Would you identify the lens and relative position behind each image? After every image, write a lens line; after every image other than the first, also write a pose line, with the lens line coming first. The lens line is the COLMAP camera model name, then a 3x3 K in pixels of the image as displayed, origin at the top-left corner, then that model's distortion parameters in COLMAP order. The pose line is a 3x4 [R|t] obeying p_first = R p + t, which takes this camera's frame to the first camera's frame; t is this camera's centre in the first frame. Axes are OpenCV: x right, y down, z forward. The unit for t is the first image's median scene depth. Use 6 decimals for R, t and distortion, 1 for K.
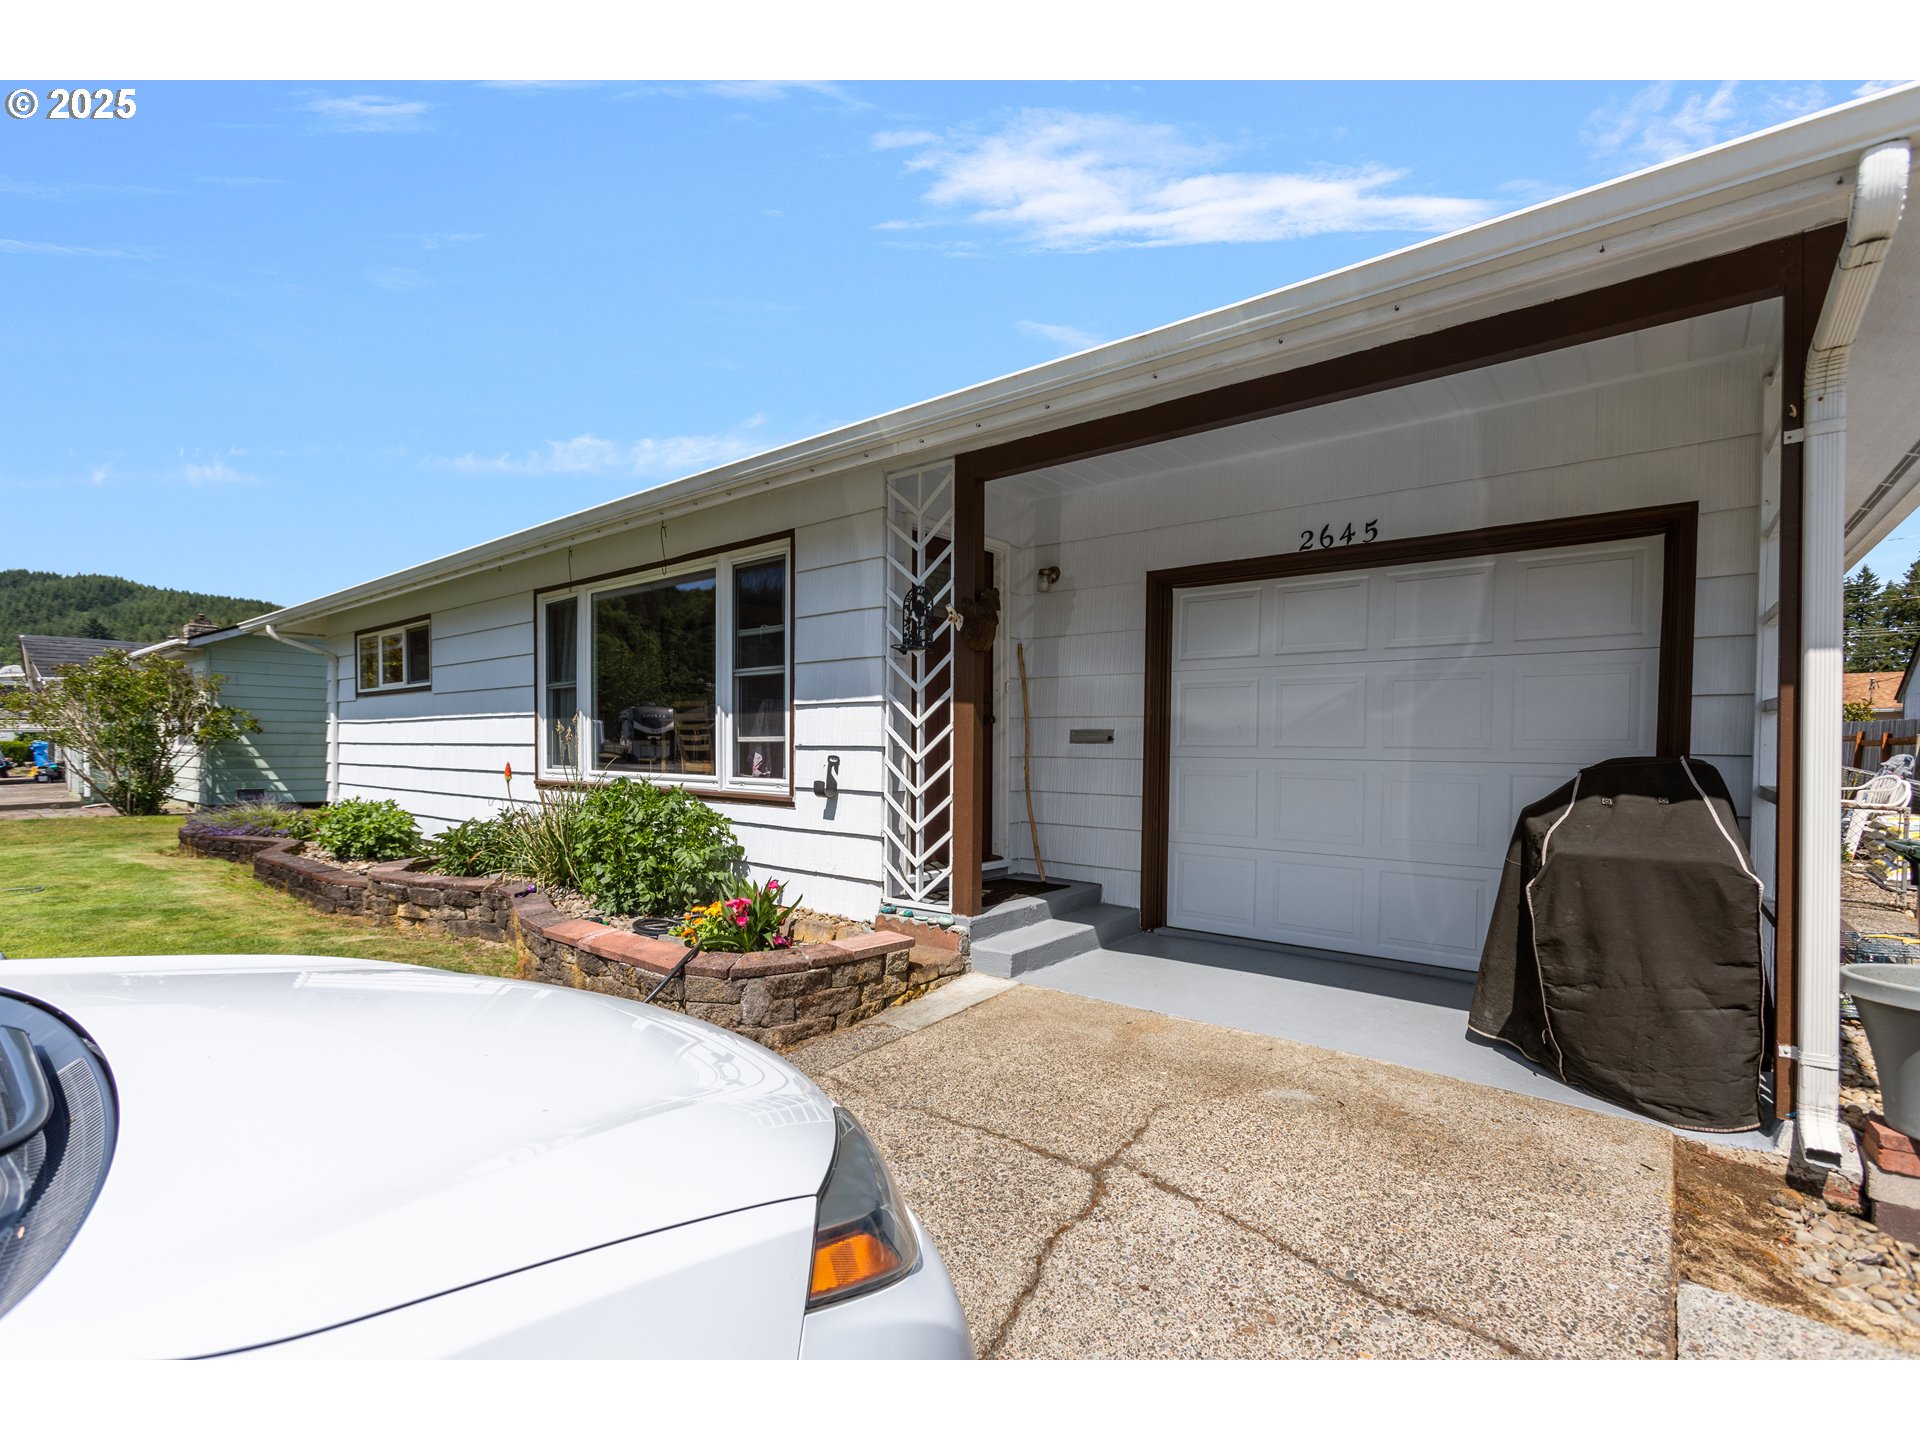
lens RADIAL K [[863.7, 0, 956.6], [0, 863.7, 768.4], [0, 0, 1]] dist [-0.001446, -0.000011]
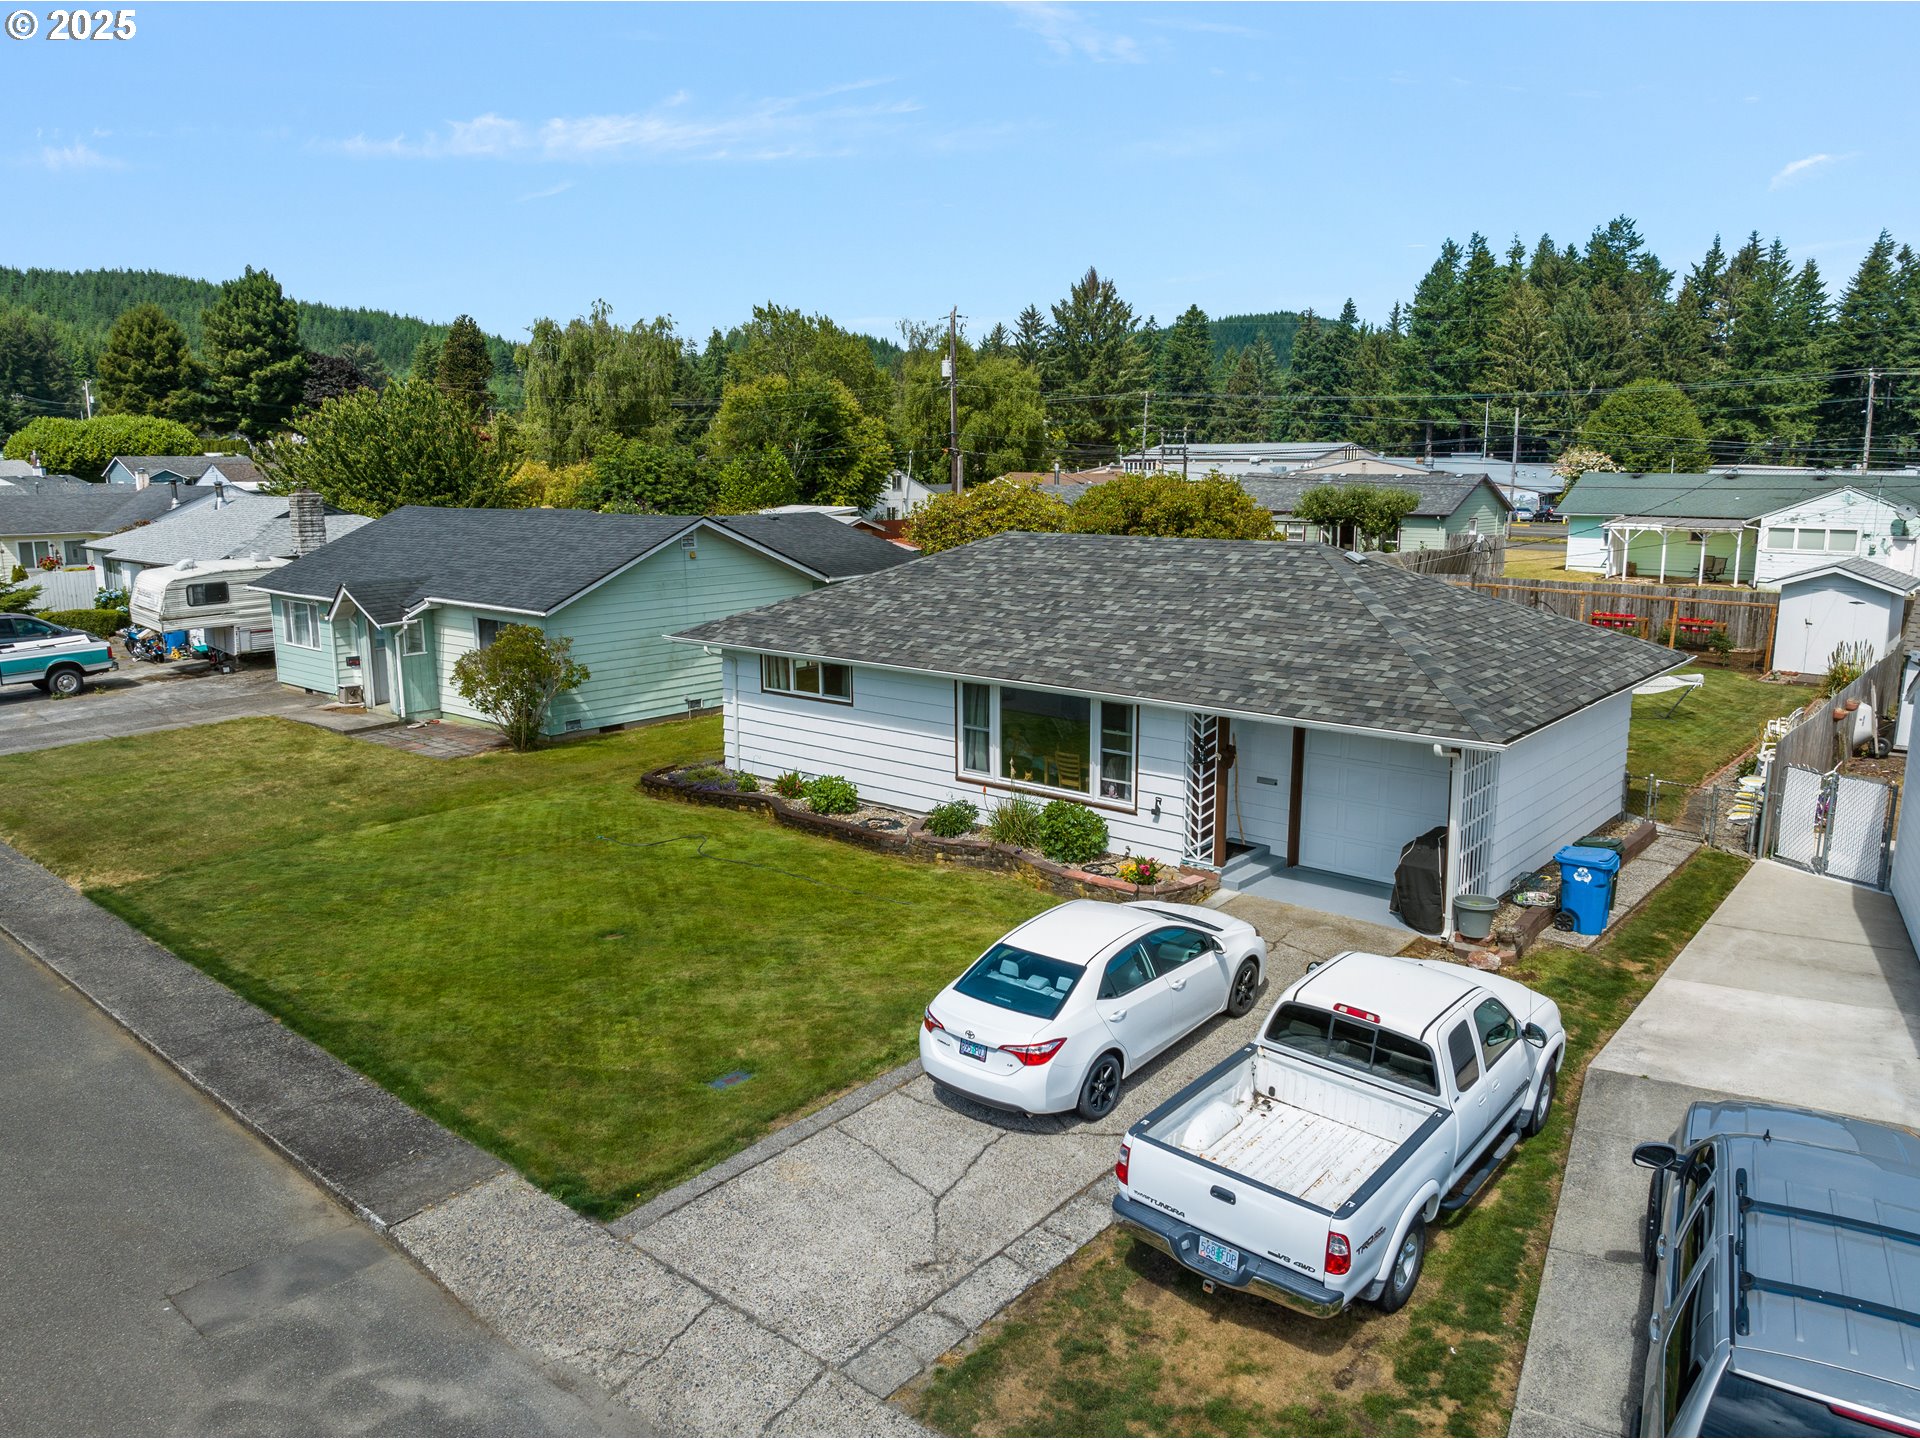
lens RADIAL K [[1360.7, 0, 957.4], [0, 1360.7, 720.8], [0, 0, 1]] dist [-0.053679, 0.022955]
pose [[0.999333, -0.007088, -0.035828, -0.507984], [0.012820, 0.986642, 0.162397, -0.756030], [0.034198, -0.162748, 0.986075, -2.406673]]
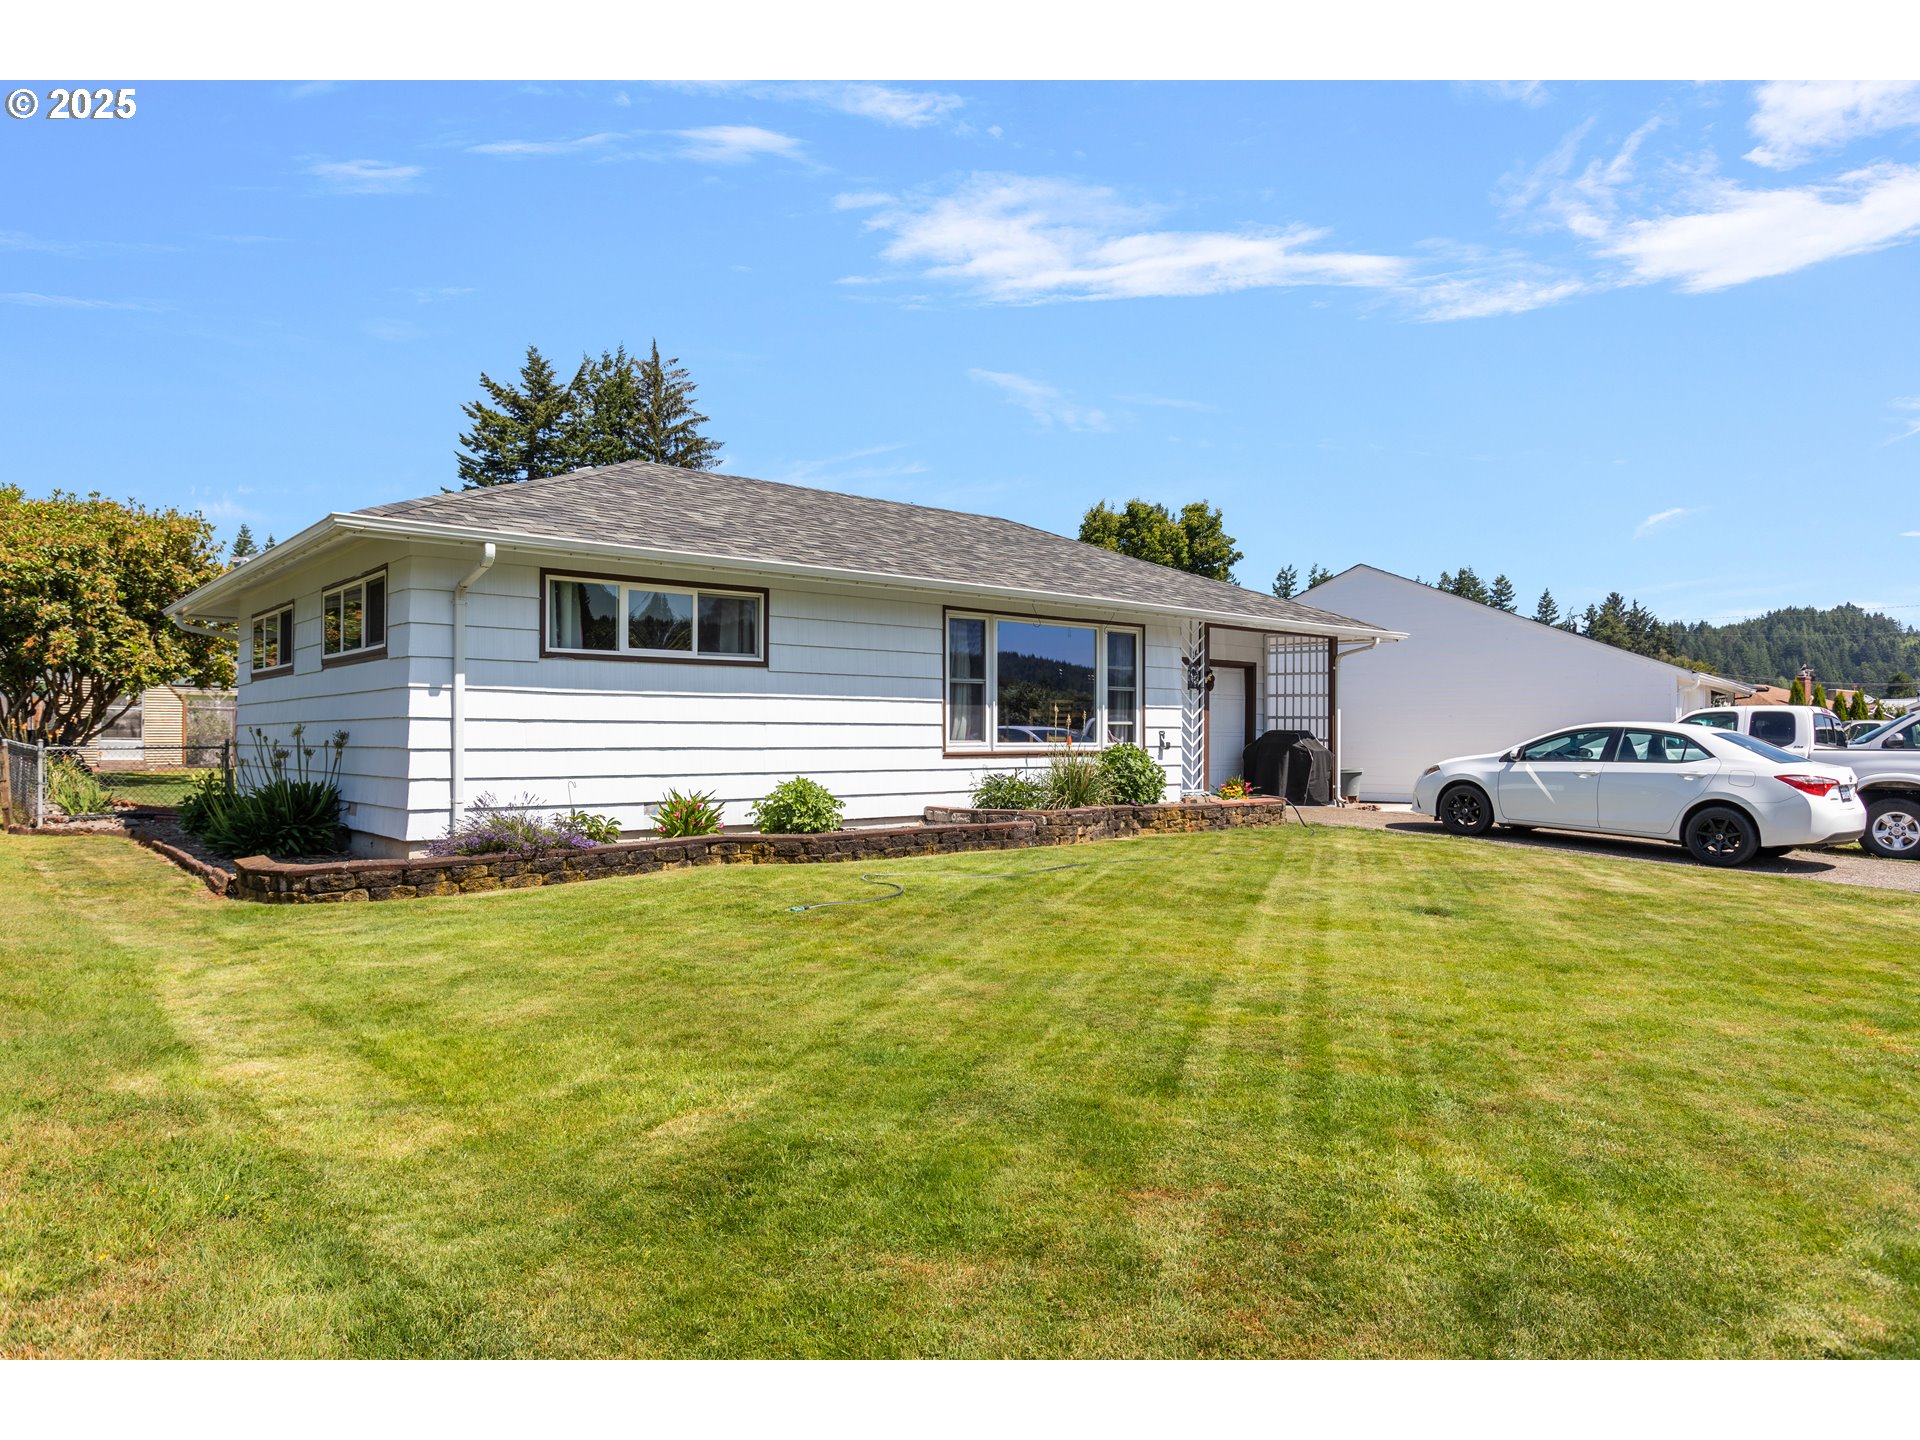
lens RADIAL K [[1207.9, 0, 951.9], [0, 1207.9, 746.7], [0, 0, 1]] dist [-0.004603, -0.000805]
pose [[0.192011, -0.013300, 0.981303, -3.016038], [0.025098, 0.999648, 0.008637, -0.012852], [-0.981072, 0.022971, 0.192277, 0.854081]]
